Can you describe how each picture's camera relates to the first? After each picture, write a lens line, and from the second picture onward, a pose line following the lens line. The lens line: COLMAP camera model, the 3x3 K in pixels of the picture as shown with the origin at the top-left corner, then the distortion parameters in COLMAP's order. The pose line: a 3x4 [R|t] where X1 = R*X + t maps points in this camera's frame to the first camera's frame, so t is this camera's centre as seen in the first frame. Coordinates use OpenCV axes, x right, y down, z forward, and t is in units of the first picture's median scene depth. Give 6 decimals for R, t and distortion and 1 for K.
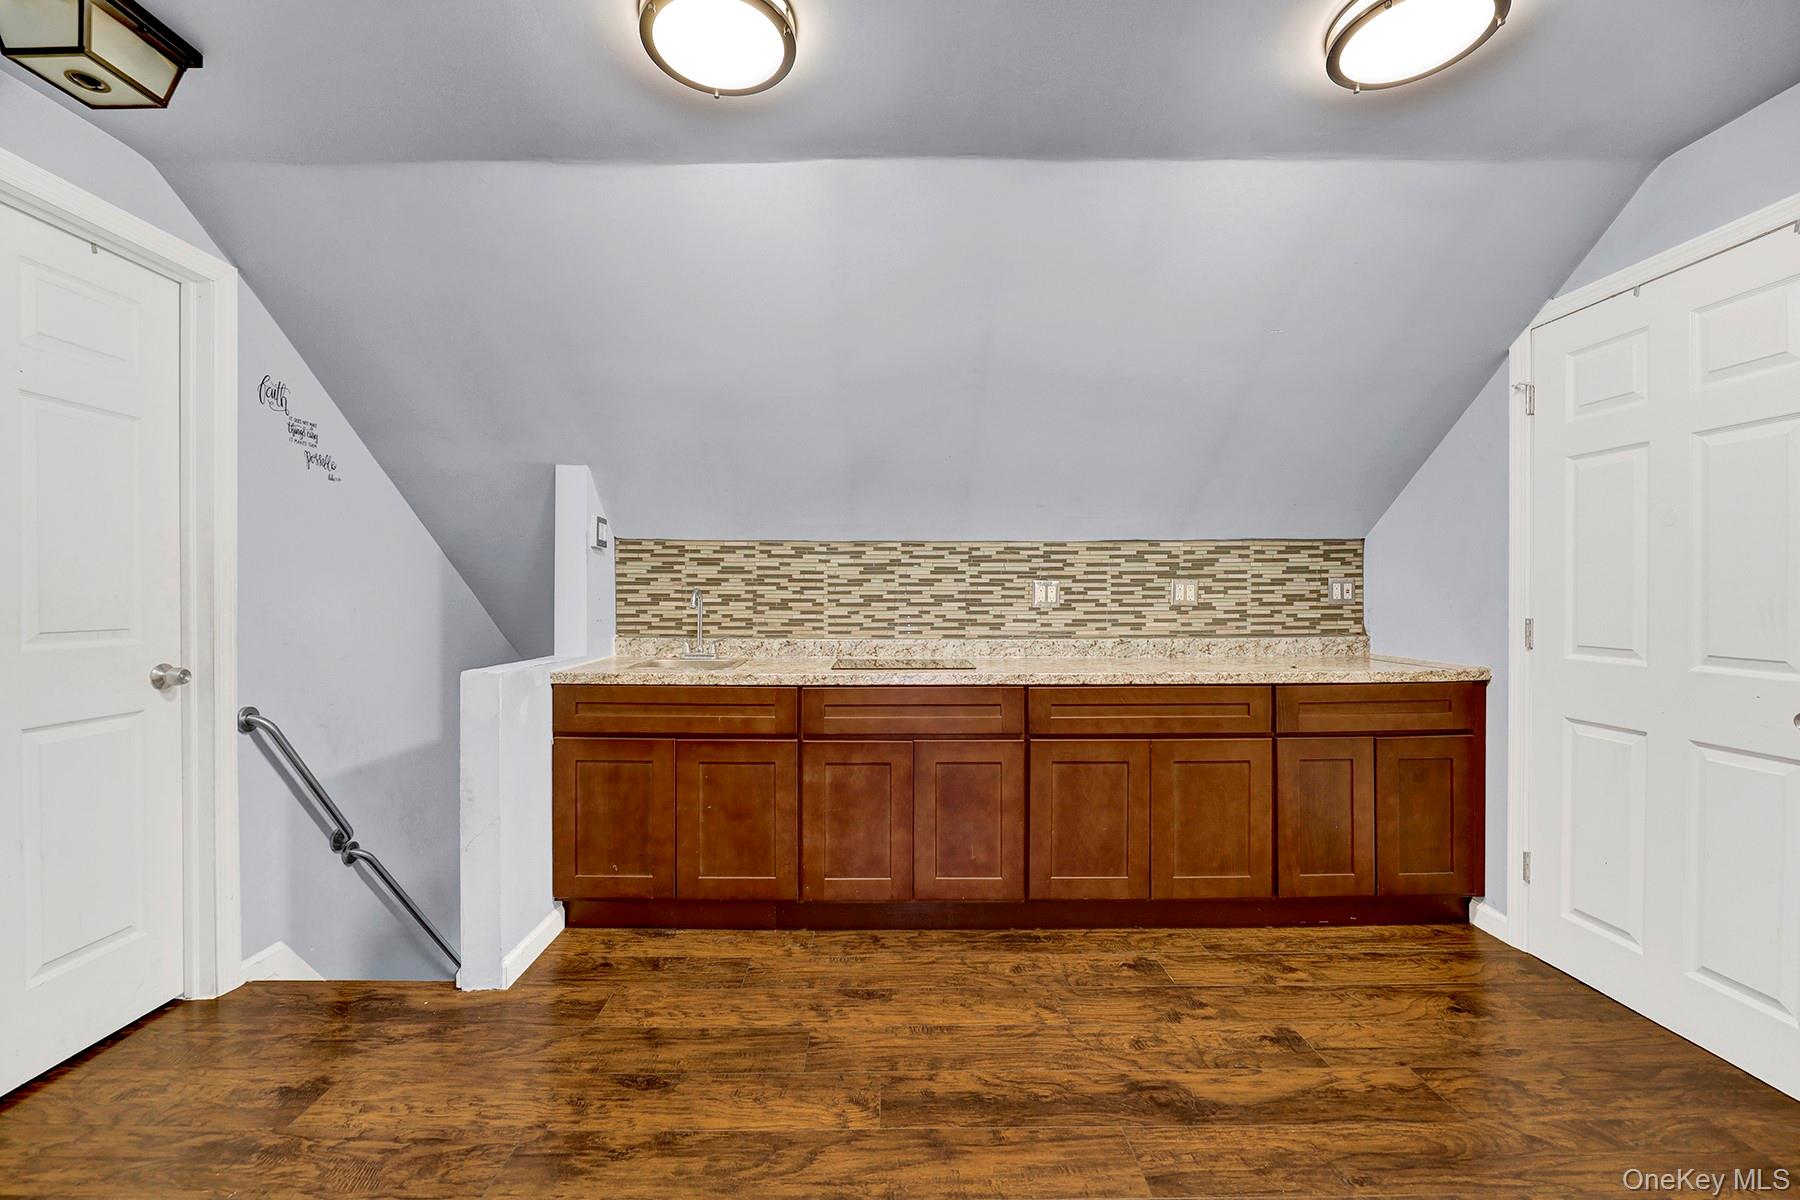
lens RADIAL K [[730.7, 0, 895.2], [0, 730.7, 597.9], [0, 0, 1]] dist [-0.000319, -0.000273]
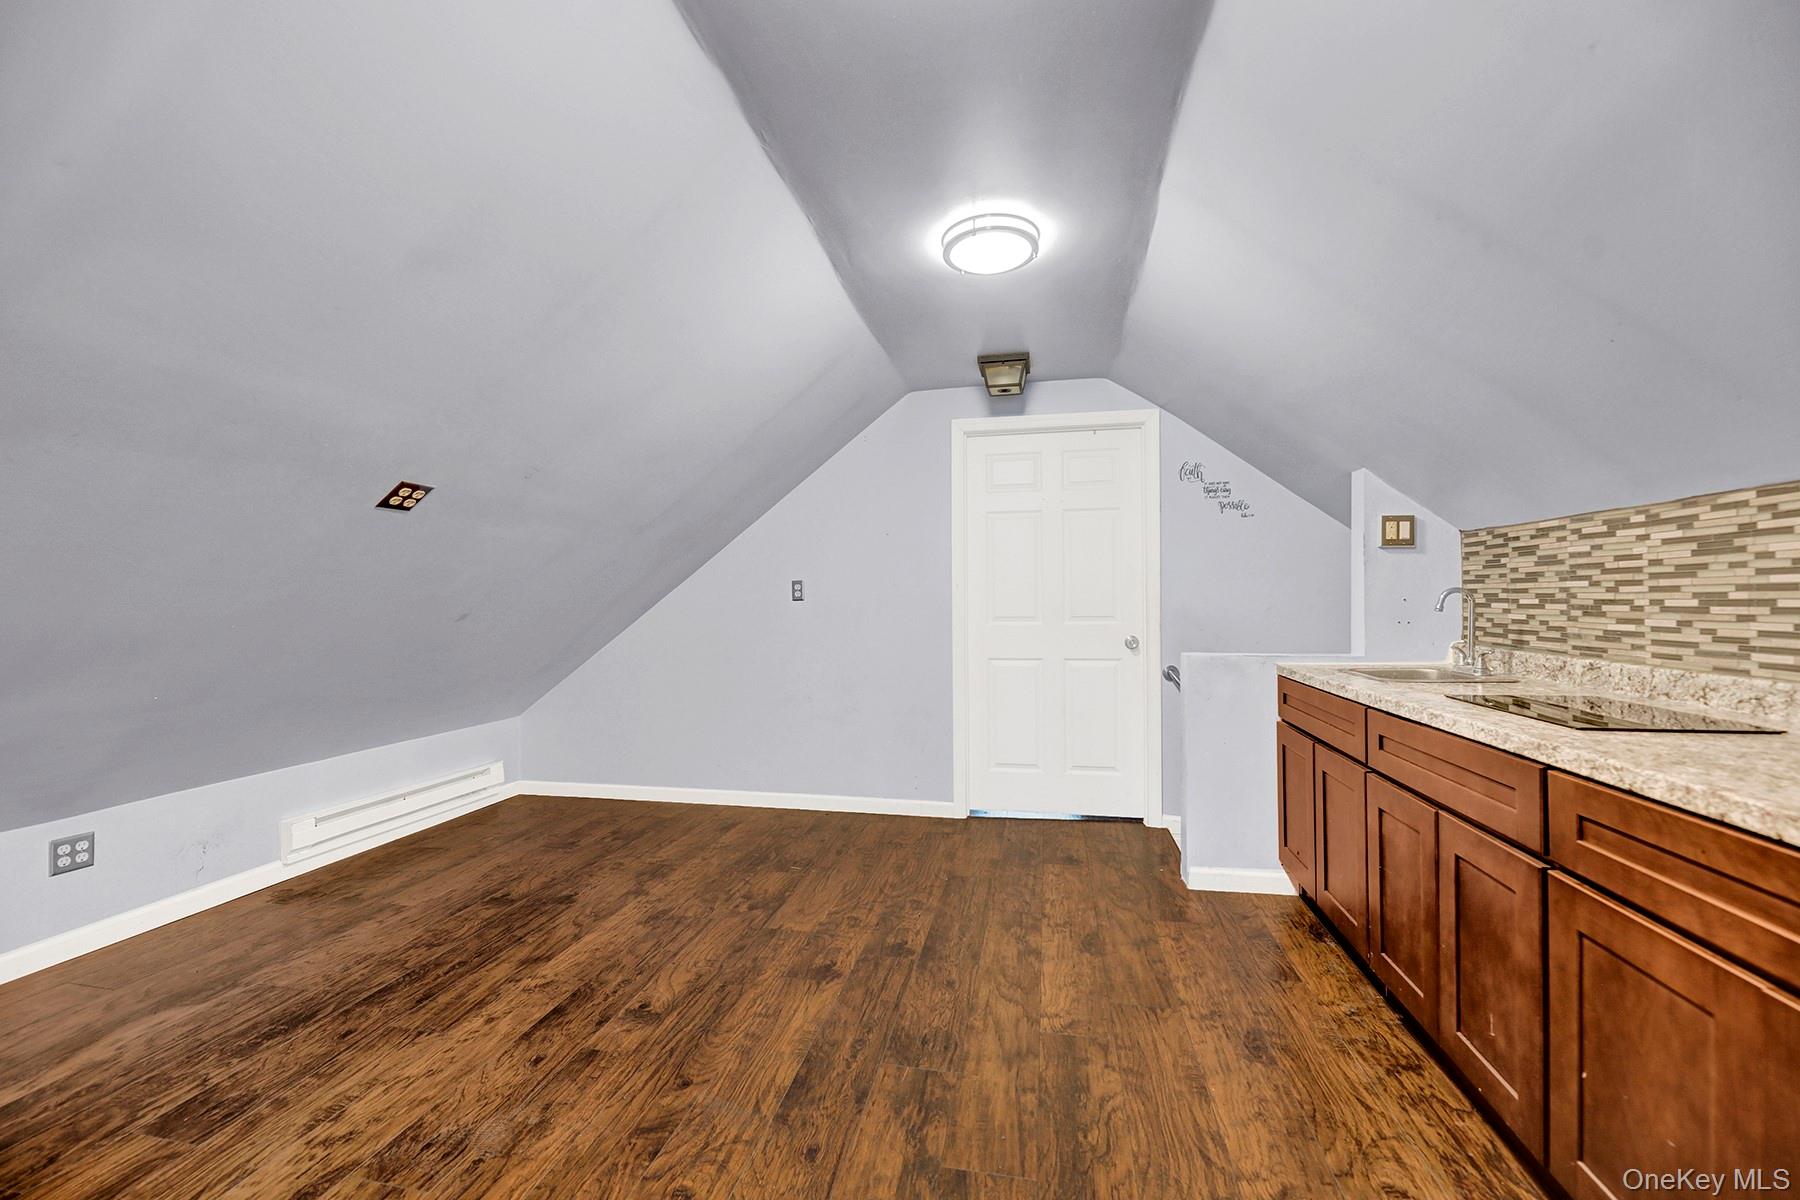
lens RADIAL K [[730.7, 0, 898.1], [0, 730.7, 601.0], [0, 0, 1]] dist [-0.000319, -0.000273]
pose [[-0.196365, 0.001781, -0.980529, 0.623703], [0.007424, 0.999972, 0.000330, -0.002339], [0.980503, -0.007215, -0.196373, 0.509618]]
